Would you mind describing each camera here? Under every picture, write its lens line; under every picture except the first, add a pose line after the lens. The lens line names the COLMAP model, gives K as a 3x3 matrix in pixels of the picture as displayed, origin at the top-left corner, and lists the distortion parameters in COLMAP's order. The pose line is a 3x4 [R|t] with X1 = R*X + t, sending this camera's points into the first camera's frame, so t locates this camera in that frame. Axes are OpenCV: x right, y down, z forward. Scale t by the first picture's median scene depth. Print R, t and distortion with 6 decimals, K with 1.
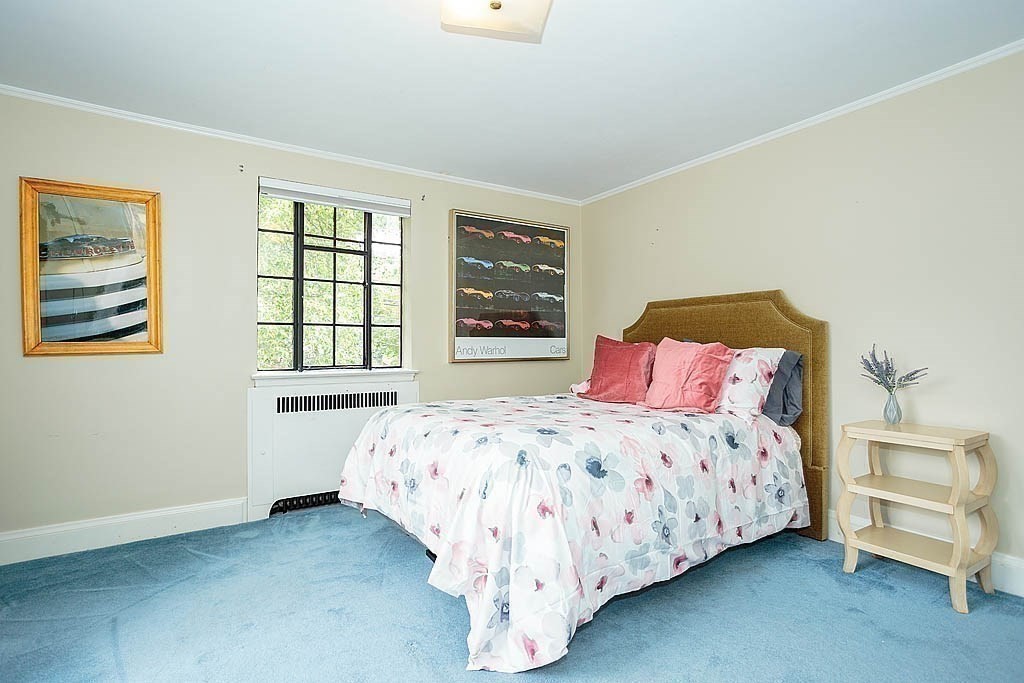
lens RADIAL K [[511.9, 0, 505.2], [0, 511.9, 347.4], [0, 0, 1]] dist [-0.027921, 0.009927]
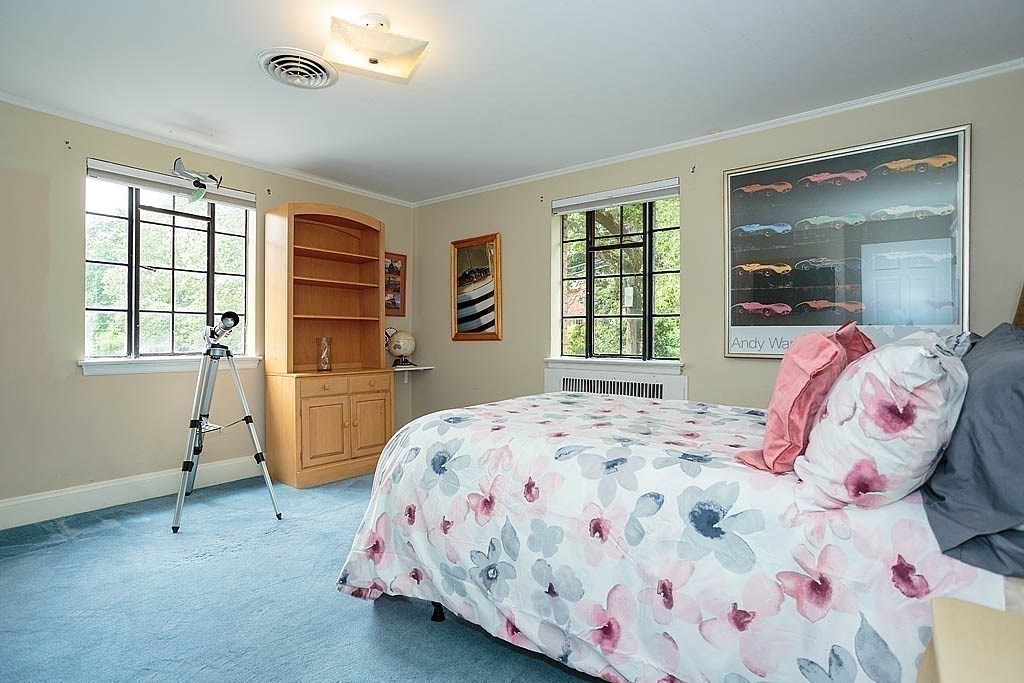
lens RADIAL K [[511.9, 0, 504.9], [0, 511.9, 333.0], [0, 0, 1]] dist [-0.027921, 0.009927]
pose [[0.298268, 0.001101, -0.954481, 0.648154], [-0.009843, 0.999950, -0.001923, -0.005182], [0.954431, 0.009968, 0.298264, 0.470463]]
